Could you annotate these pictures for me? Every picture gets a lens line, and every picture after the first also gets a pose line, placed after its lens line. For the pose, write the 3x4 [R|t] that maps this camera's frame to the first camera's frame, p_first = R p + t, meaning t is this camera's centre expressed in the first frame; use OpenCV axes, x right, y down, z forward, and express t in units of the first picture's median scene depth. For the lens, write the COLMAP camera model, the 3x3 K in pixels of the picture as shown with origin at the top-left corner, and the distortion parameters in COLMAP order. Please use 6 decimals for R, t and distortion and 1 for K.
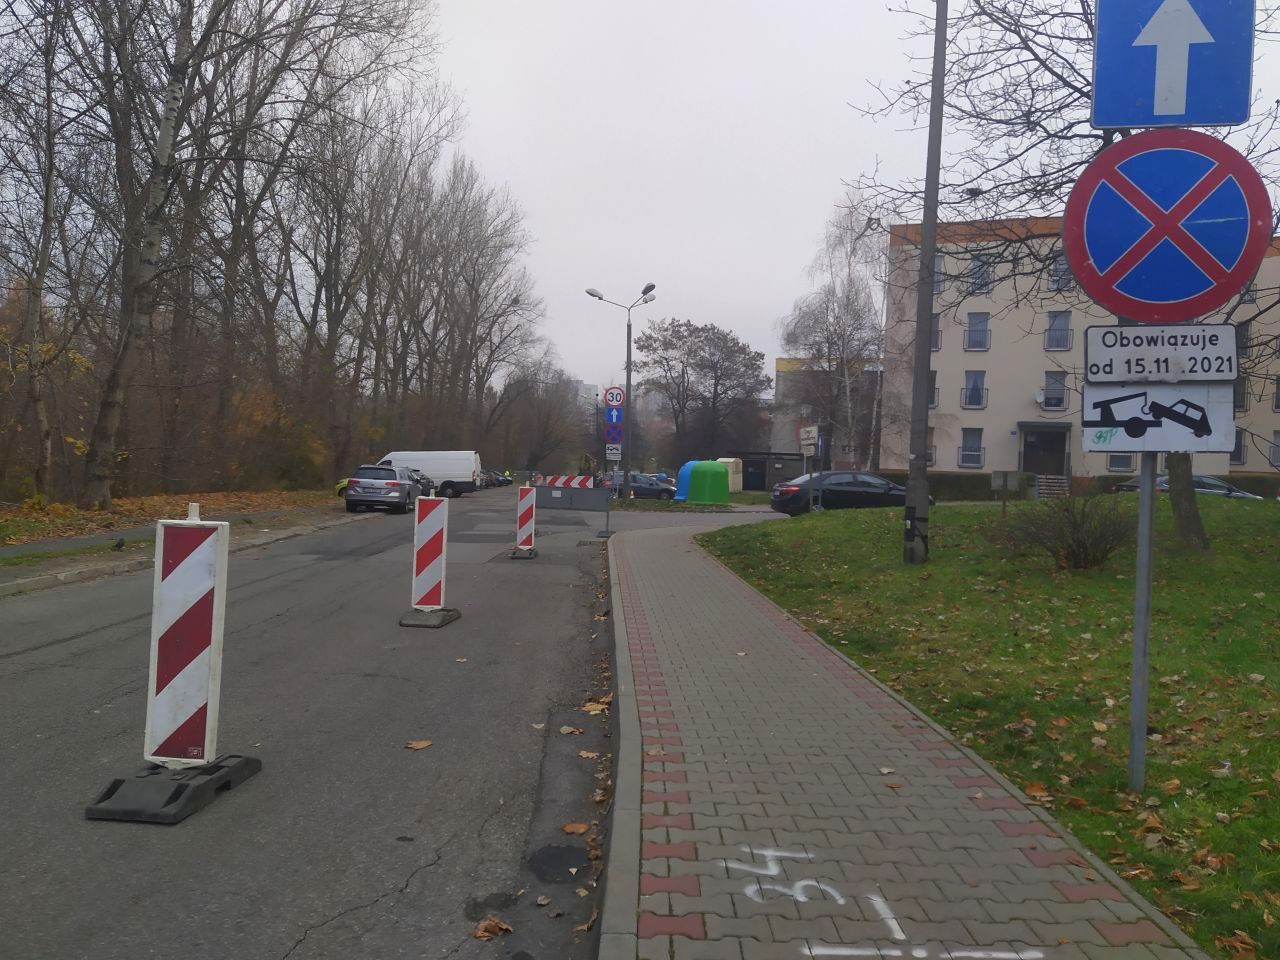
lens RADIAL K [[968.1, 0, 638.4], [0, 968.1, 476.3], [0, 0, 1]] dist [0.146480, -0.234957]
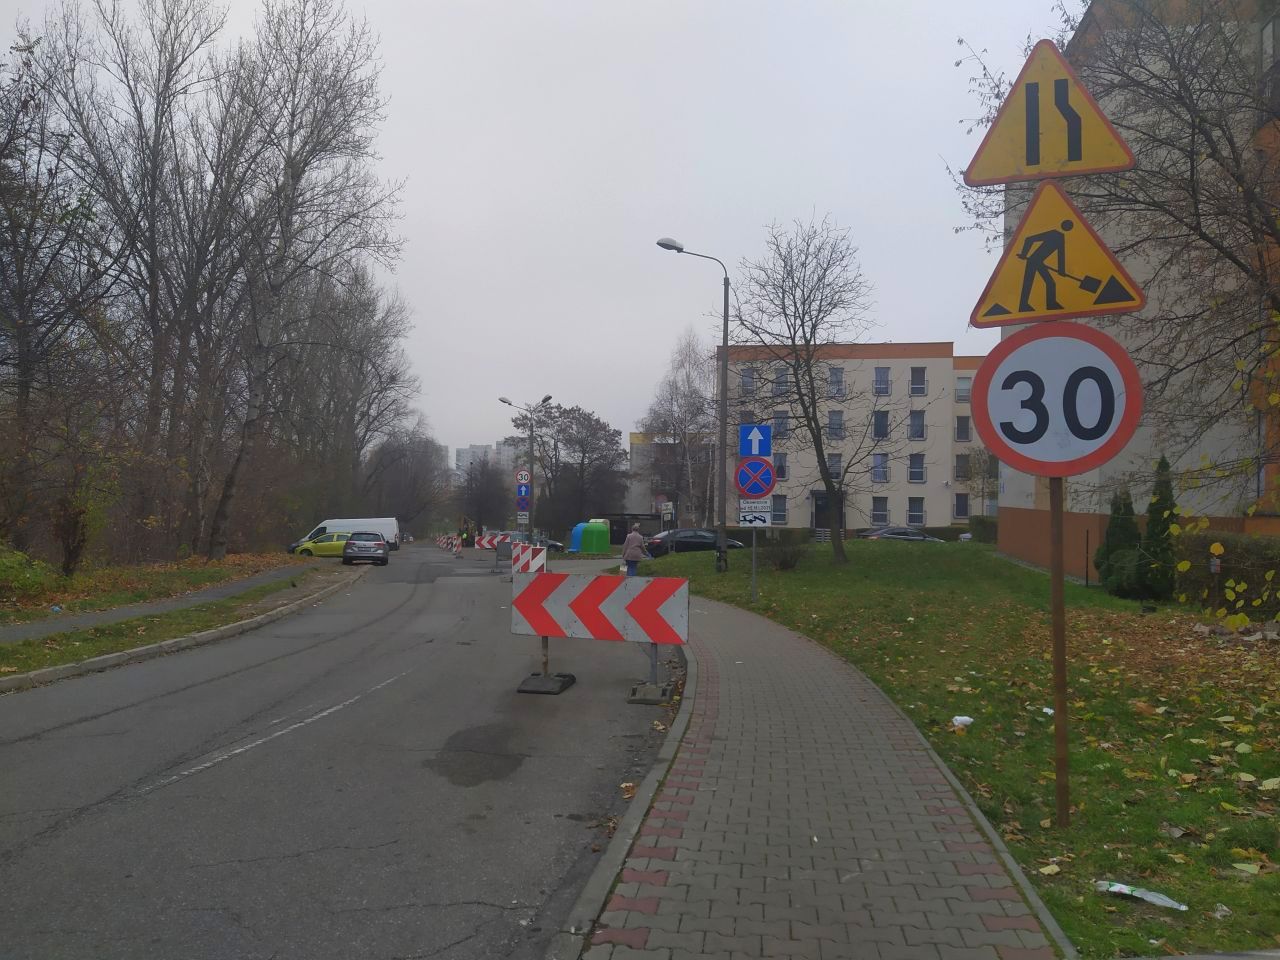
lens RADIAL K [[968.1, 0, 638.4], [0, 968.1, 476.3], [0, 0, 1]] dist [0.146480, -0.234957]
pose [[0.987530, -0.010231, 0.157095, -0.041371], [0.019521, 0.998143, -0.057706, -0.000523], [-0.156213, 0.060053, 0.985896, -0.194818]]
